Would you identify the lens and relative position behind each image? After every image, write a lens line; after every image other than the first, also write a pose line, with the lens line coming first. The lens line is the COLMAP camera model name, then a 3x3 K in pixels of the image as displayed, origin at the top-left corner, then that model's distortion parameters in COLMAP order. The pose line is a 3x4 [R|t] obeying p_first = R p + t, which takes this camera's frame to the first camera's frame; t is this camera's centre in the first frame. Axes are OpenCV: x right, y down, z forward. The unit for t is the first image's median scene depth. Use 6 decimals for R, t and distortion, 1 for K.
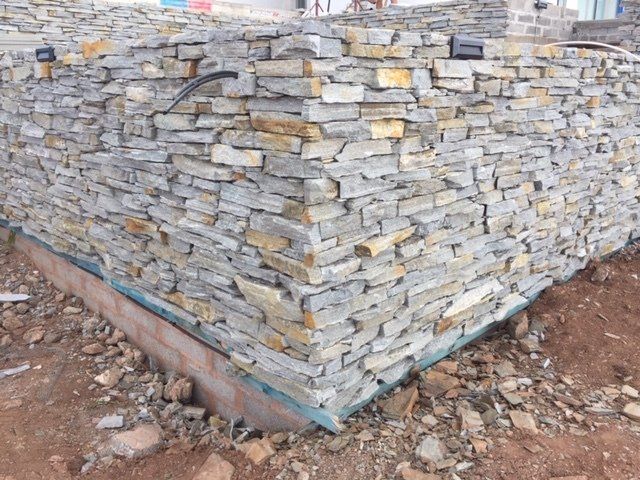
lens RADIAL K [[552.6, 0, 324.1], [0, 552.6, 237.5], [0, 0, 1]] dist [0.072046, -0.089969]
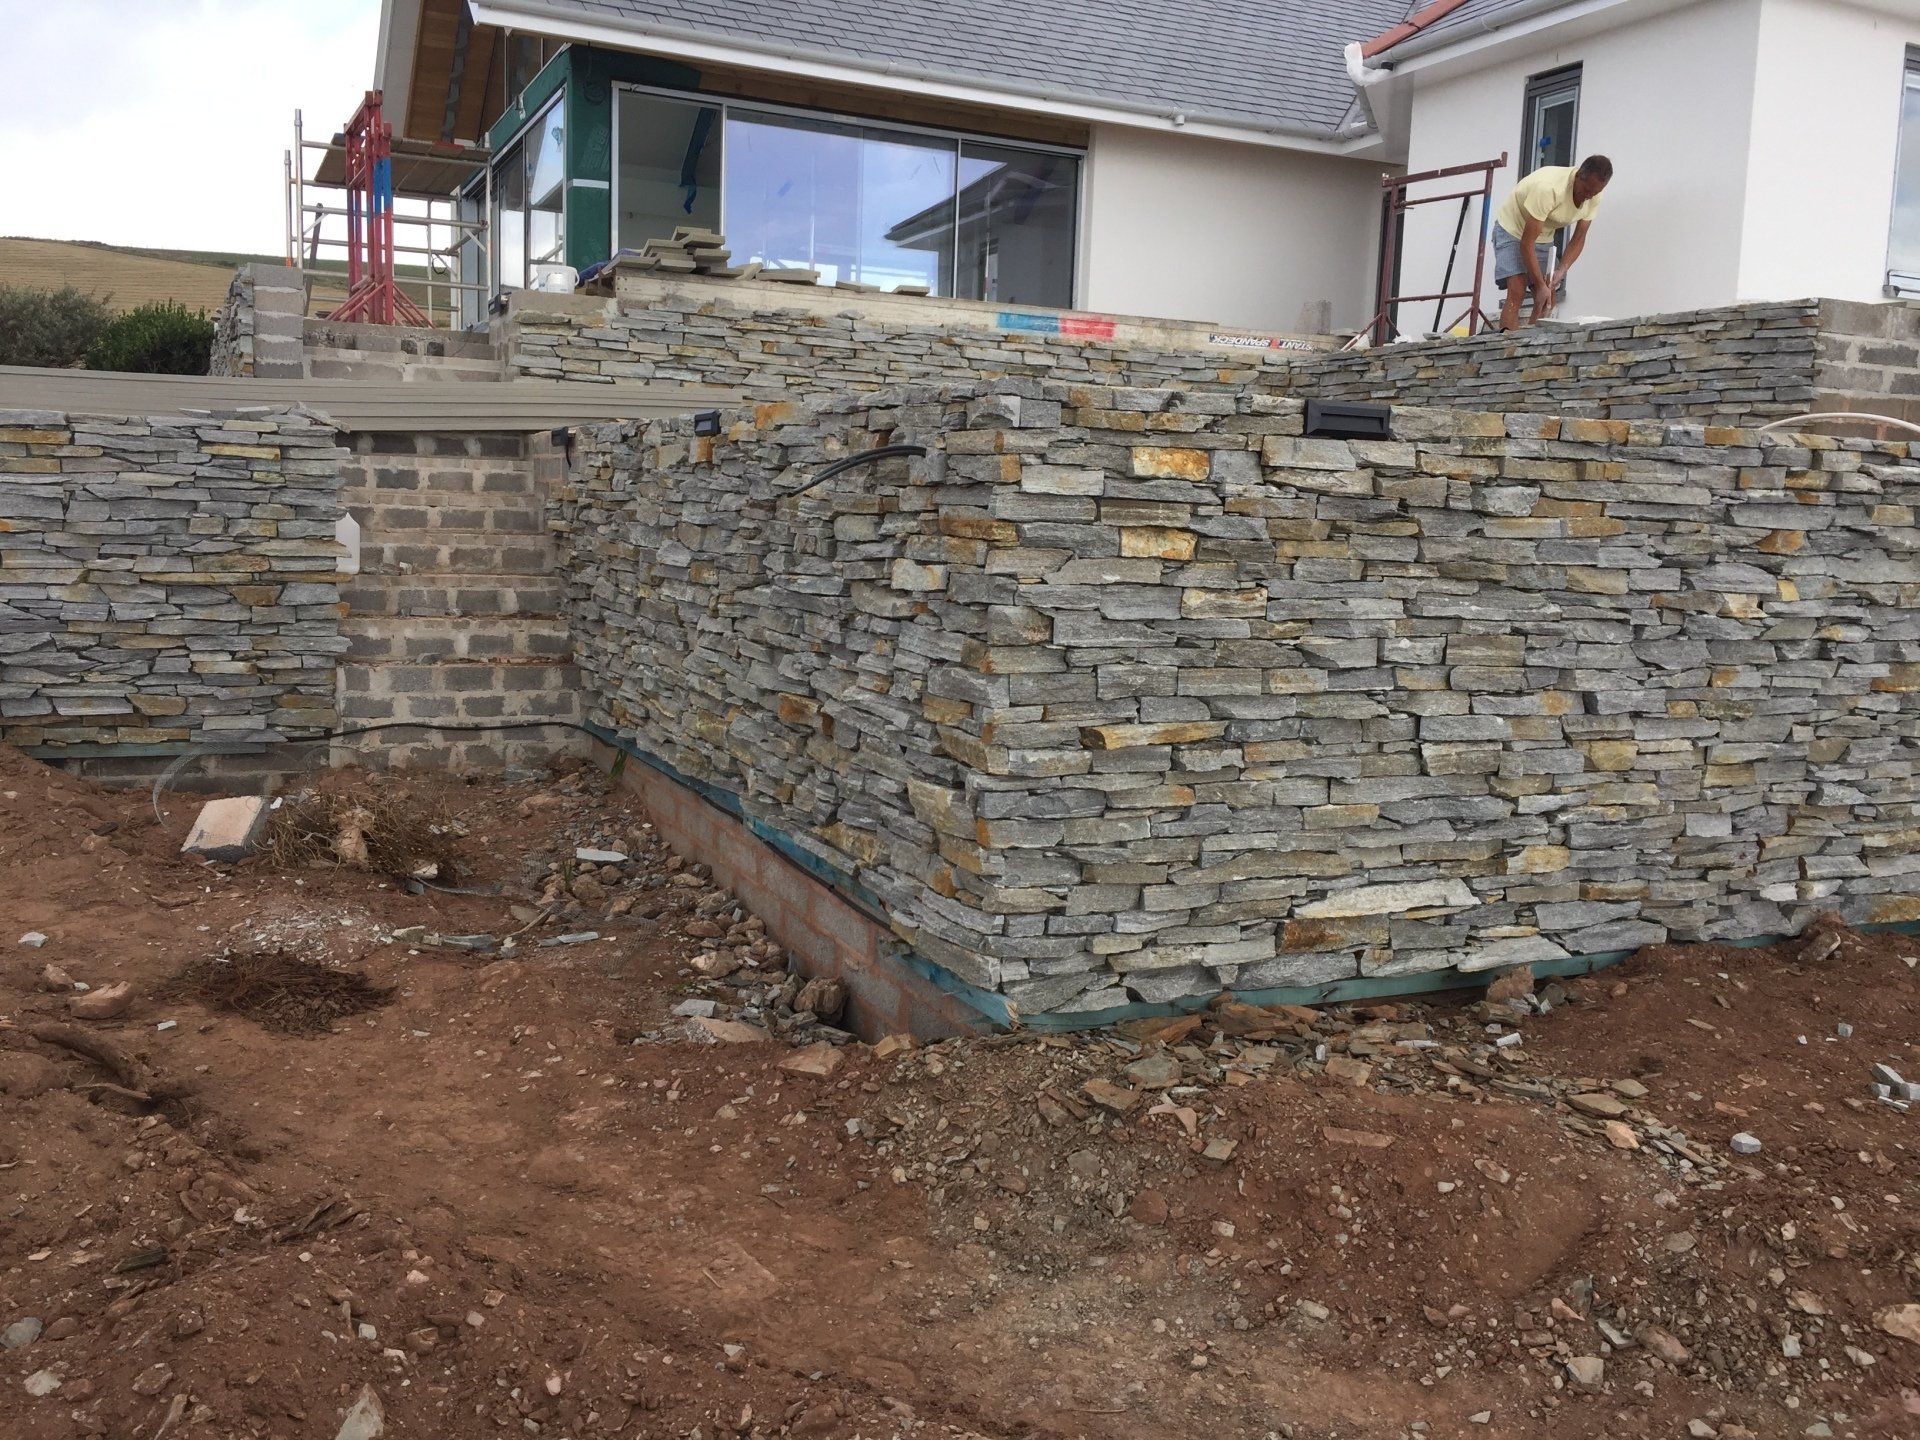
lens RADIAL K [[1657.8, 0, 964.5], [0, 1657.8, 717.3], [0, 0, 1]] dist [0.072046, -0.089969]
pose [[0.940236, 0.073775, -0.332436, 0.419319], [-0.123768, 0.983520, -0.131792, 0.200853], [0.317234, 0.165061, 0.933872, -0.572902]]
